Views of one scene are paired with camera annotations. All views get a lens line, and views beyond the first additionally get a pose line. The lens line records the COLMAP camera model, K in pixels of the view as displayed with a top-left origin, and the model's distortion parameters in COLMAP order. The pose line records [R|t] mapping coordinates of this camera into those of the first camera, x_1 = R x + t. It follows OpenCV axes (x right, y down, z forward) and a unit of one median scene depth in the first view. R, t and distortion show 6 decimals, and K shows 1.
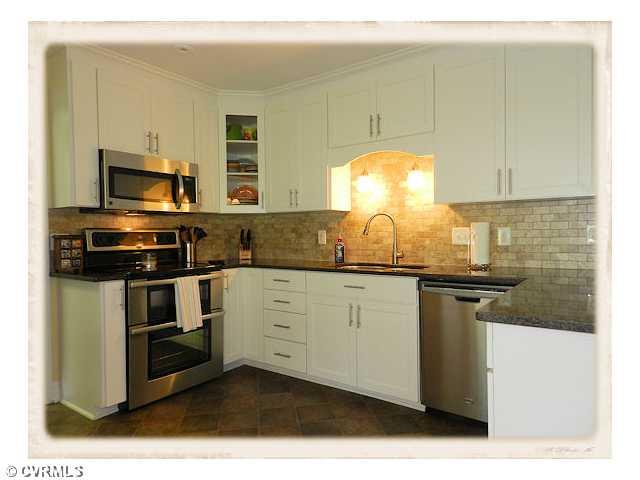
lens RADIAL K [[389.9, 0, 319.2], [0, 389.9, 241.1], [0, 0, 1]] dist [0.013254, -0.000466]
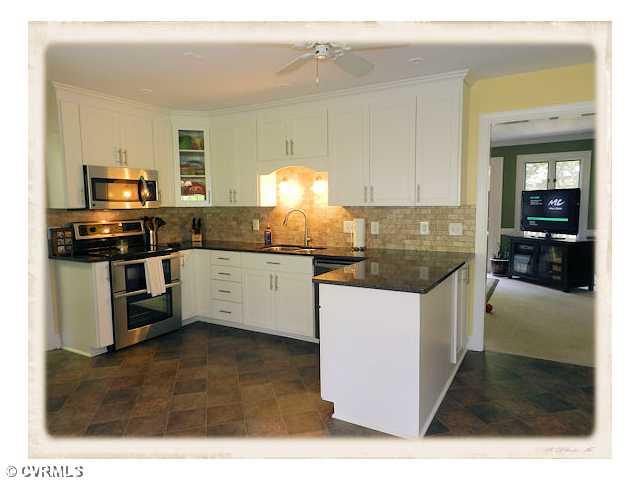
lens RADIAL K [[389.9, 0, 319.0], [0, 389.9, 240.3], [0, 0, 1]] dist [0.013254, -0.000466]
pose [[0.993965, -0.007757, 0.109419, 0.091505], [-0.000601, 0.997096, 0.076152, -0.072353], [-0.109692, -0.075759, 0.991074, -0.418504]]
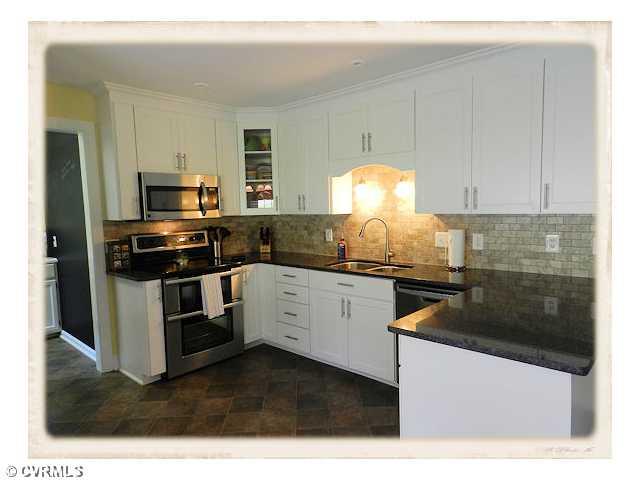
lens RADIAL K [[389.9, 0, 320.2], [0, 389.9, 240.9], [0, 0, 1]] dist [0.013254, -0.000466]
pose [[0.993802, -0.002093, -0.111149, 0.133506], [0.010272, 0.997275, 0.073060, -0.094846], [0.110693, -0.073749, 0.991115, -0.160990]]
